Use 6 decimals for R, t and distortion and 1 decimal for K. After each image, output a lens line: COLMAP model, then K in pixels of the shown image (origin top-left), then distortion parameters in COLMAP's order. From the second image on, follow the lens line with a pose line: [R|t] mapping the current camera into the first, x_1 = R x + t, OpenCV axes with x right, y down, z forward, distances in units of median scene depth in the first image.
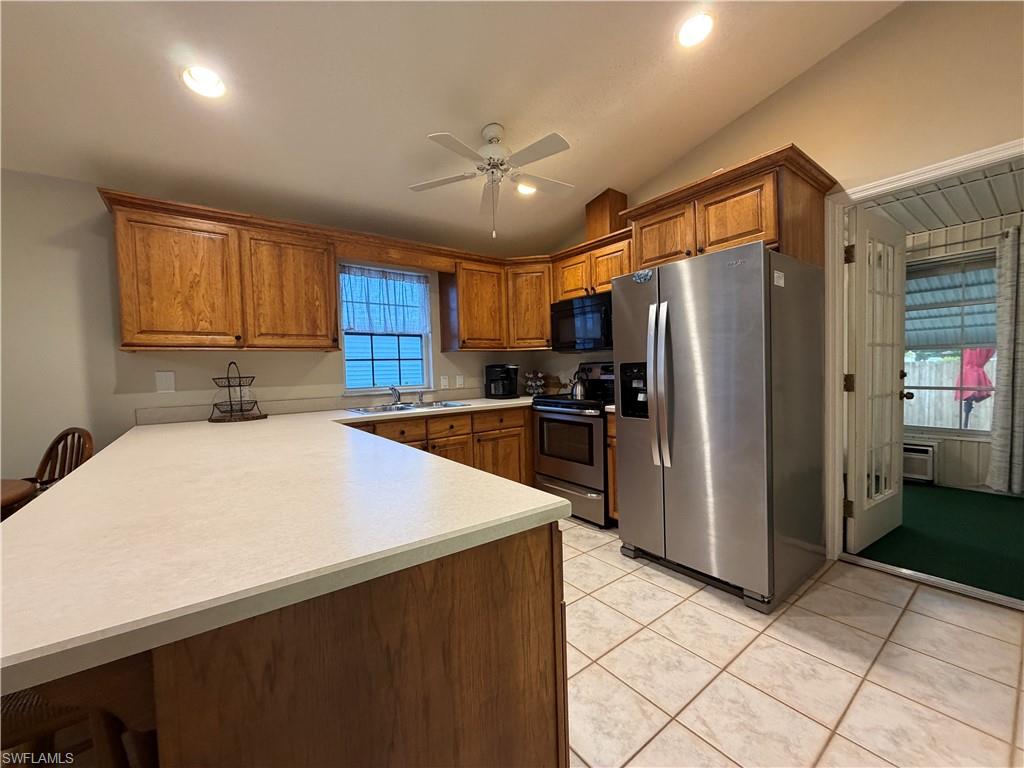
lens RADIAL K [[407.3, 0, 509.7], [0, 407.3, 386.5], [0, 0, 1]] dist [-0.000940, 0.000240]
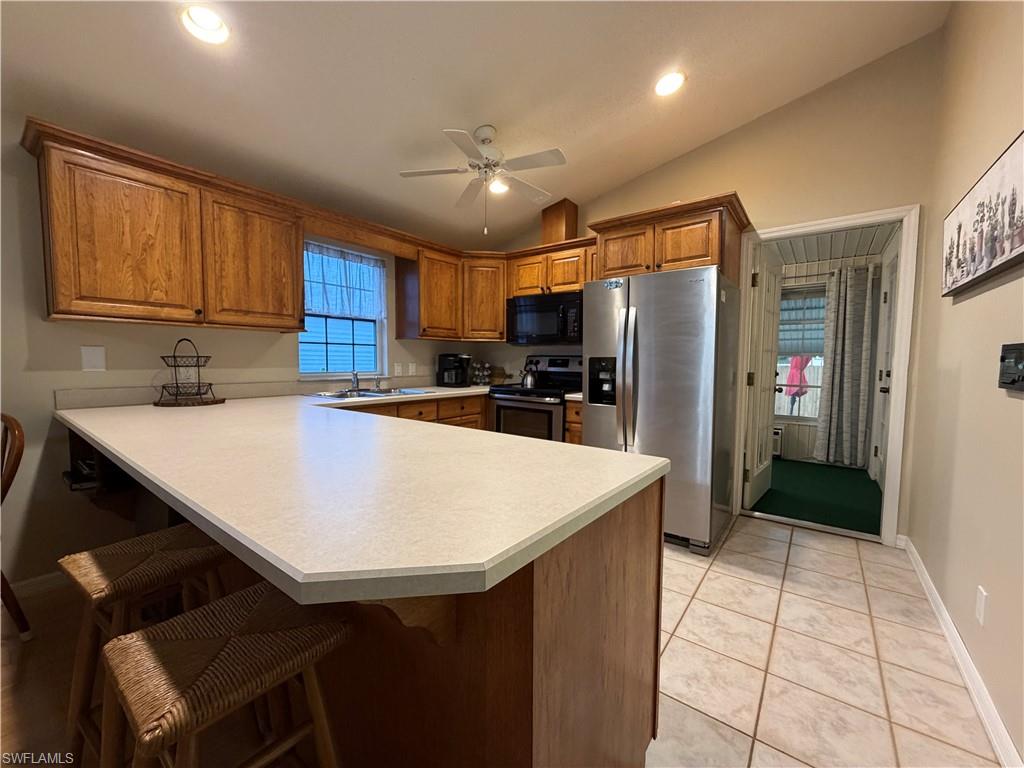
lens RADIAL K [[407.3, 0, 509.3], [0, 407.3, 387.0], [0, 0, 1]] dist [-0.000940, 0.000240]
pose [[0.963080, 0.019342, 0.268521, -0.222318], [-0.025139, 0.999519, 0.018167, 0.010116], [-0.268041, -0.024247, 0.963102, -0.041462]]
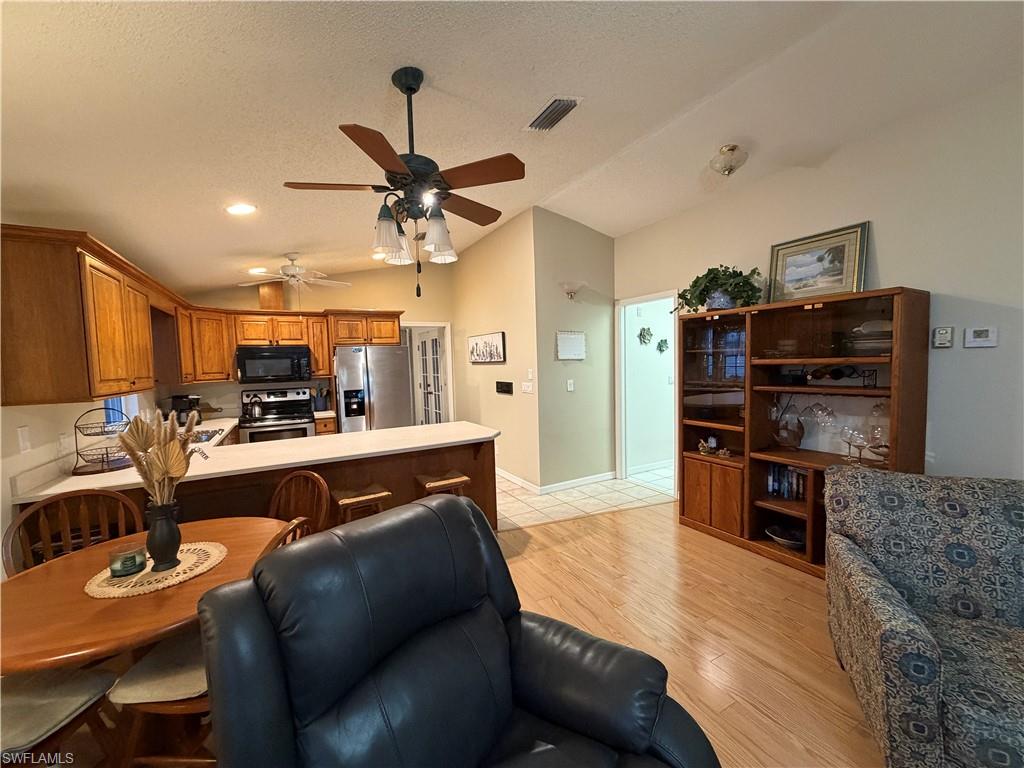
lens RADIAL K [[407.3, 0, 508.2], [0, 407.3, 385.0], [0, 0, 1]] dist [-0.000940, 0.000240]
pose [[0.147631, -0.032399, 0.988512, -1.380943], [0.067361, 0.997472, 0.022632, -0.065958], [-0.986746, 0.063246, 0.149440, -0.073033]]
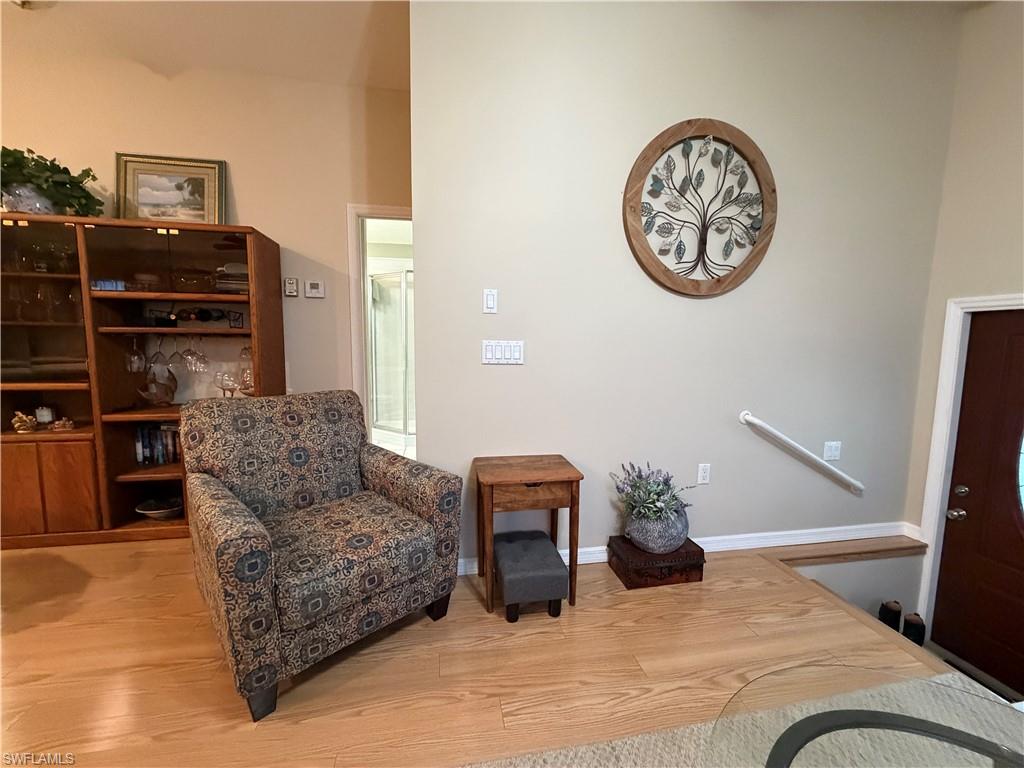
lens RADIAL K [[407.3, 0, 508.6], [0, 407.3, 385.9], [0, 0, 1]] dist [-0.000940, 0.000240]
pose [[-0.890040, -0.030485, 0.454862, -1.322538], [0.032697, 0.990924, 0.130390, 0.042110], [-0.454709, 0.130925, -0.880965, -0.193011]]
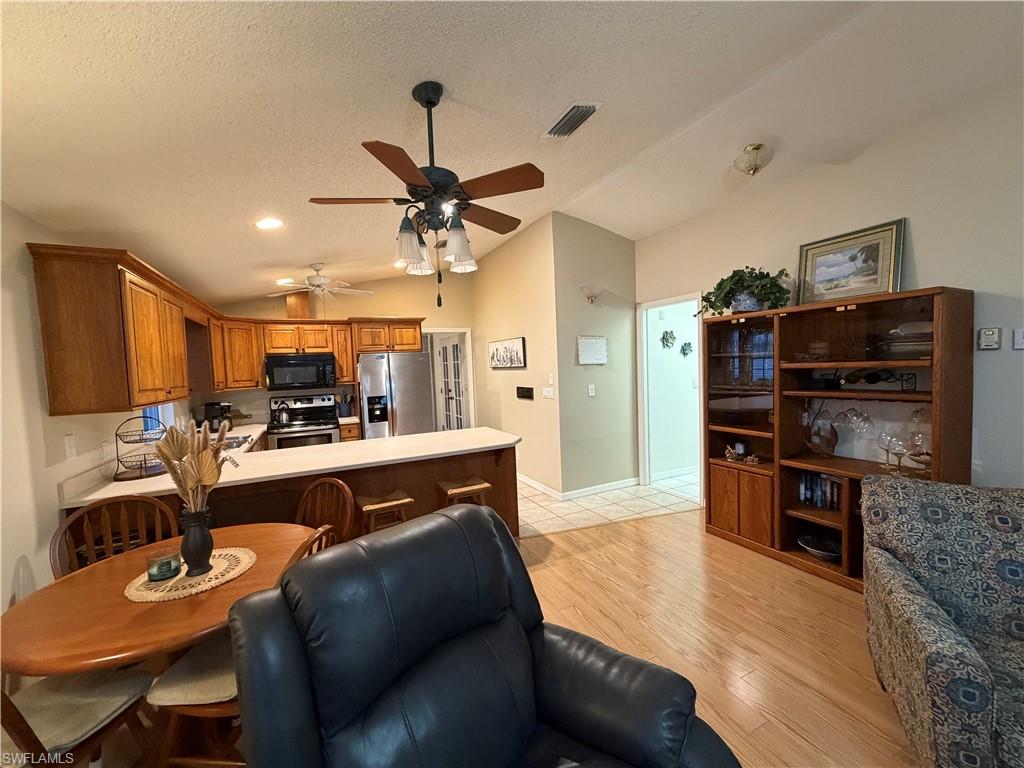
lens RADIAL K [[407.3, 0, 508.2], [0, 407.3, 385.1], [0, 0, 1]] dist [-0.000940, 0.000240]
pose [[0.196828, -0.025372, 0.980110, -1.379653], [0.075488, 0.997090, 0.010652, -0.073700], [-0.977528, 0.071890, 0.198170, -0.072941]]
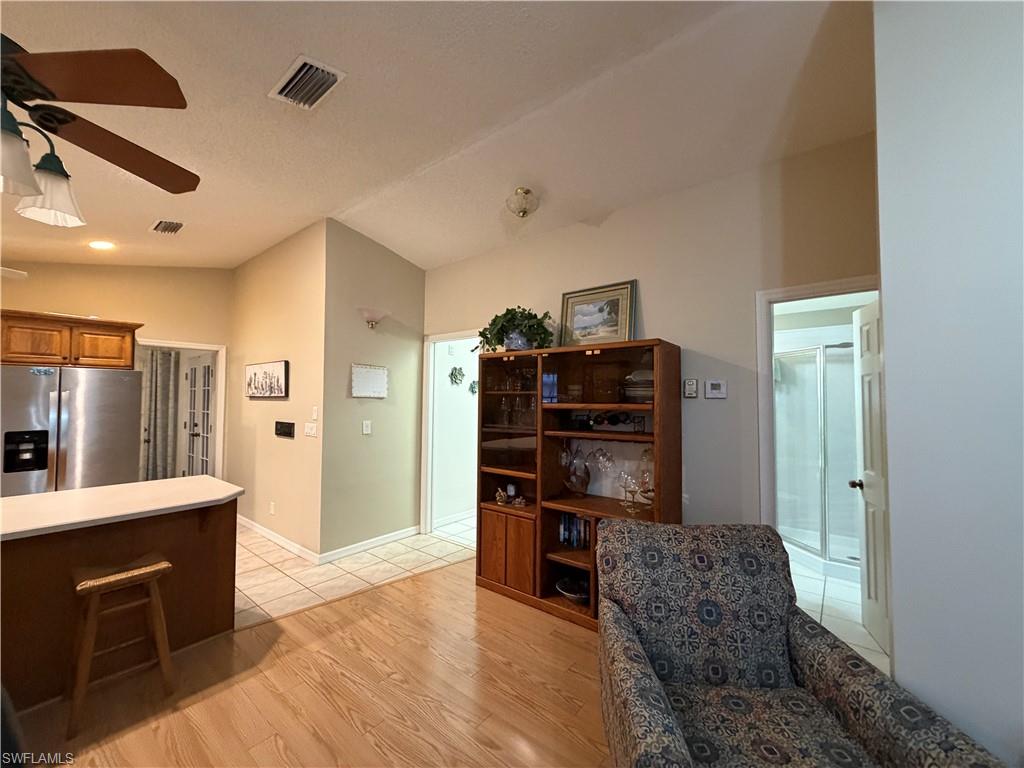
lens RADIAL K [[407.3, 0, 509.0], [0, 407.3, 385.1], [0, 0, 1]] dist [-0.000940, 0.000240]
pose [[-0.238212, 0.064051, 0.969099, -1.212852], [0.042397, 0.997558, -0.055510, -0.057409], [-0.970287, 0.027863, -0.240345, -0.217507]]
